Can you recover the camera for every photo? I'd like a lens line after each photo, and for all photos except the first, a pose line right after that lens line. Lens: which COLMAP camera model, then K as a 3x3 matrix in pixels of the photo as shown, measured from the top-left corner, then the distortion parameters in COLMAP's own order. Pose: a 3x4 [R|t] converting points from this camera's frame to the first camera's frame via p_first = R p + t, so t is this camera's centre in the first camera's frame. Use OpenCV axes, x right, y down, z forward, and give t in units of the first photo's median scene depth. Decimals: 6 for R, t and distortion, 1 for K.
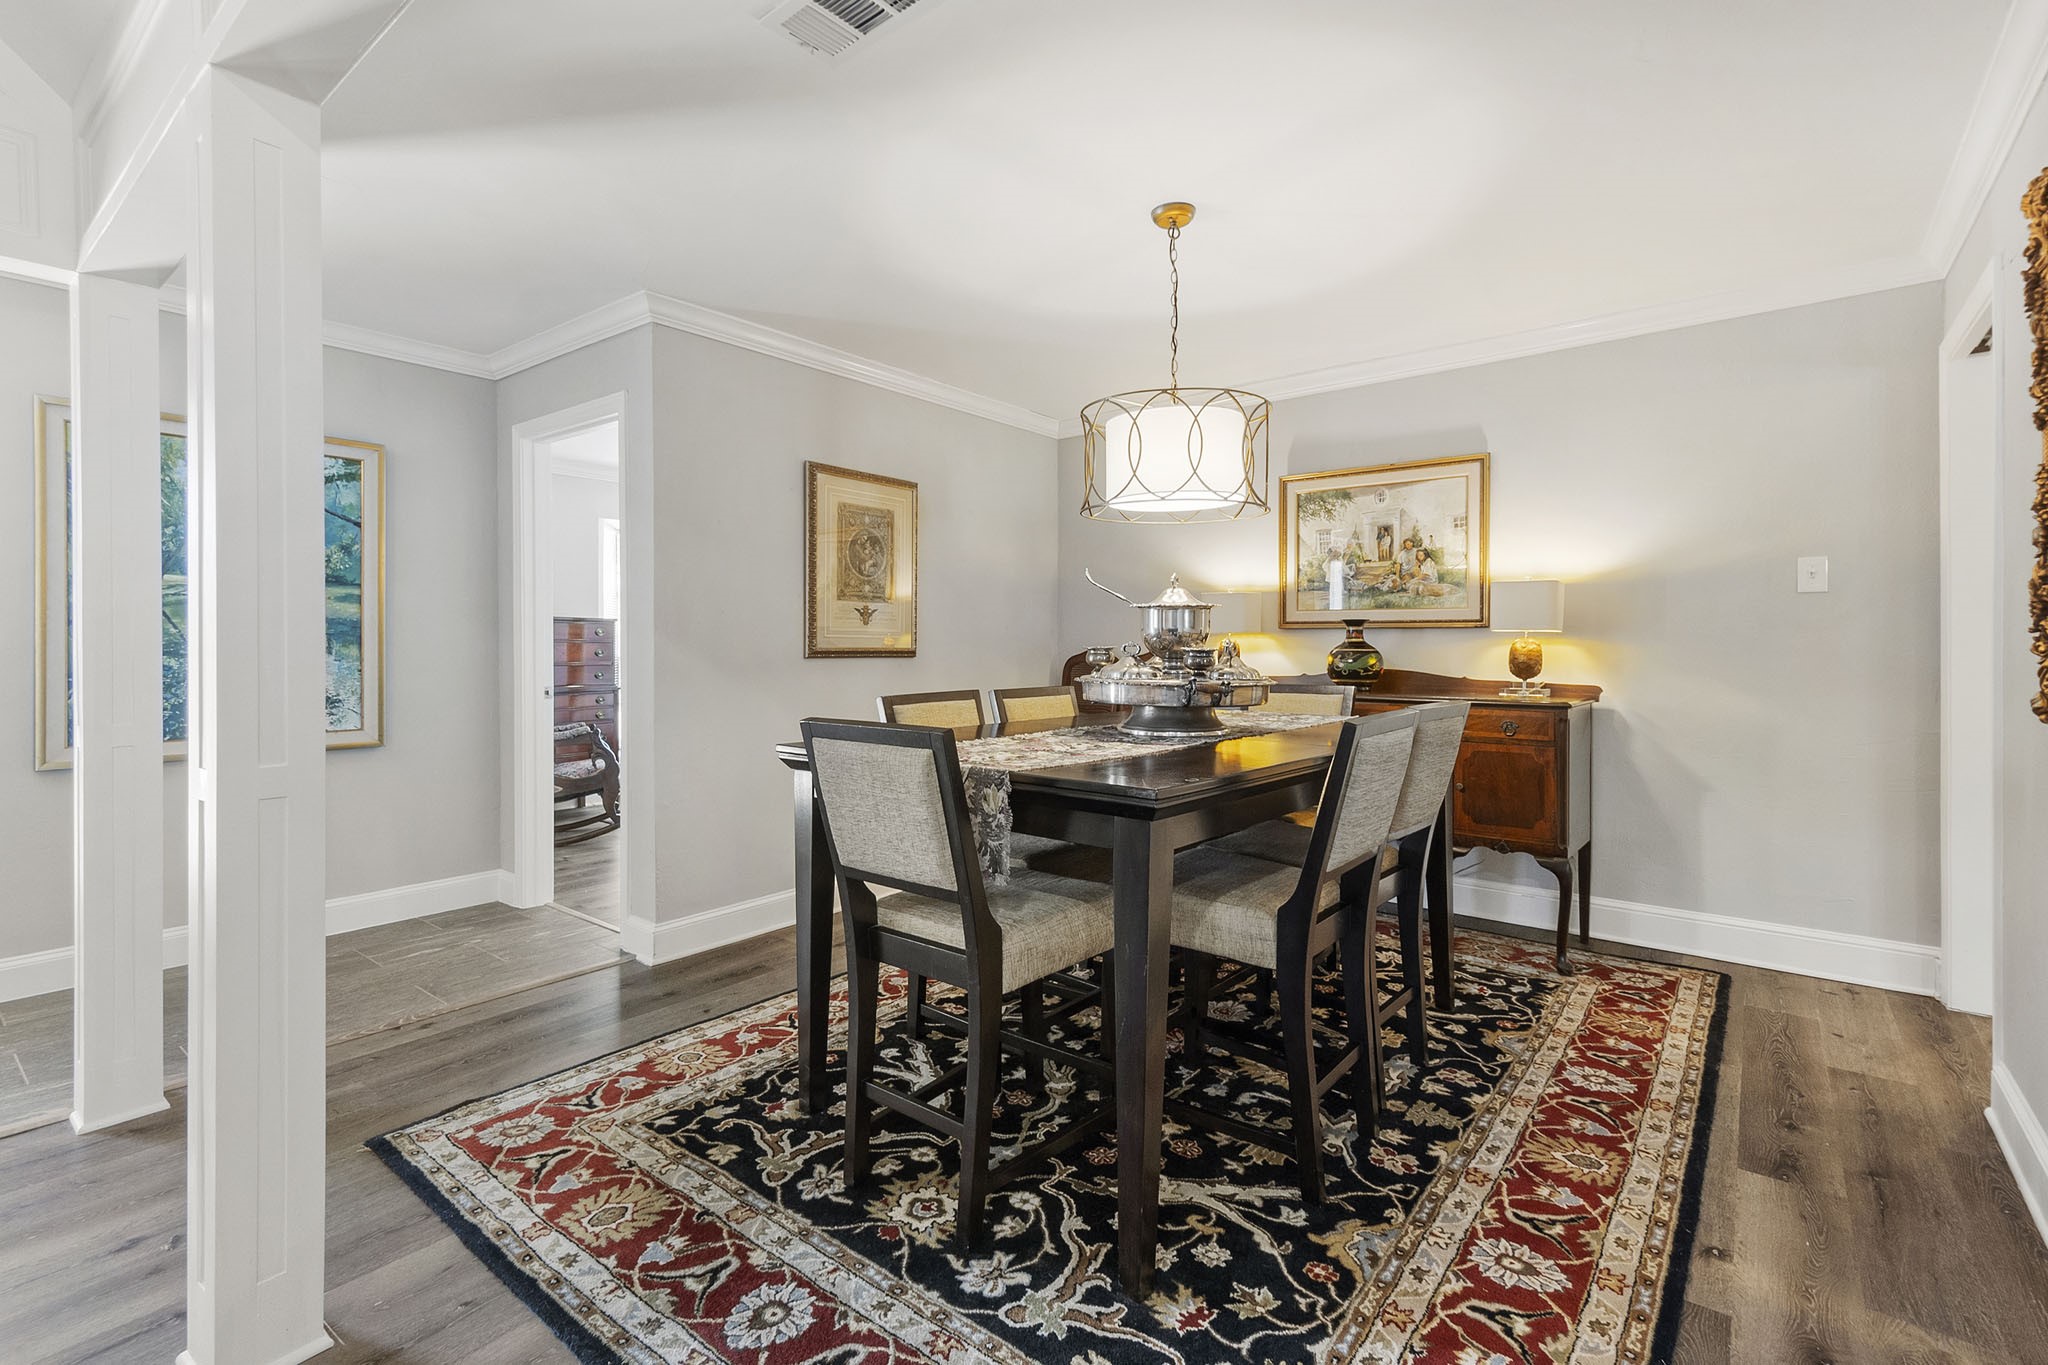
lens RADIAL K [[913.6, 0, 1023.0], [0, 913.6, 659.2], [0, 0, 1]] dist [0.008284, -0.000427]
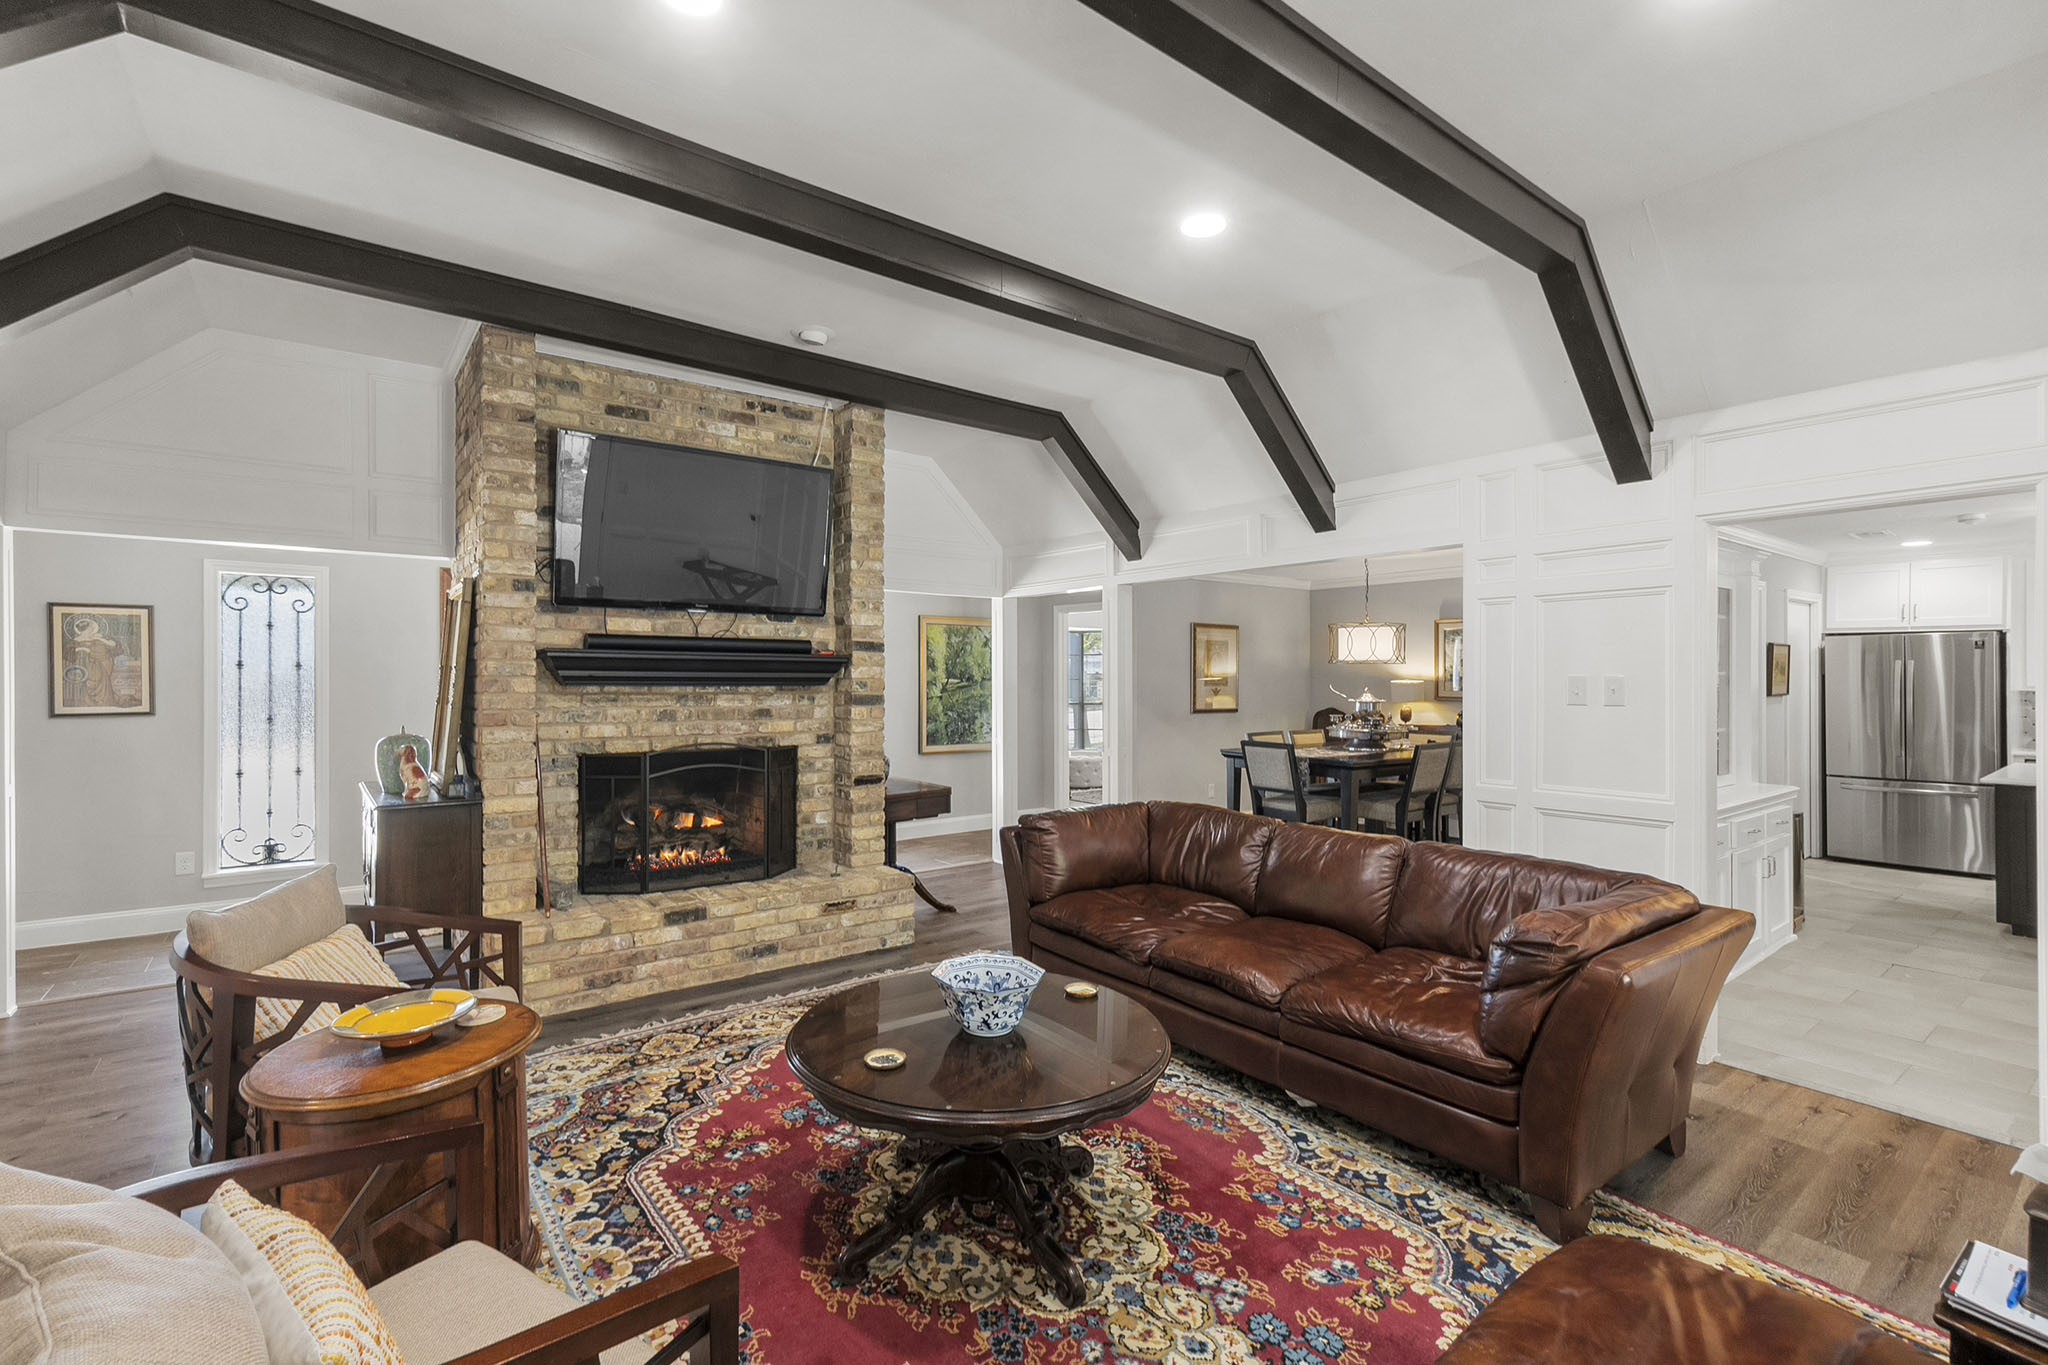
lens RADIAL K [[905.8, 0, 998.3], [0, 905.8, 672.2], [0, 0, 1]] dist [0.011658, 0.000063]
pose [[0.965414, 0.004558, -0.260683, -0.175439], [-0.007909, 0.999899, -0.011808, -0.101840], [0.260603, 0.013461, 0.965352, -1.788486]]
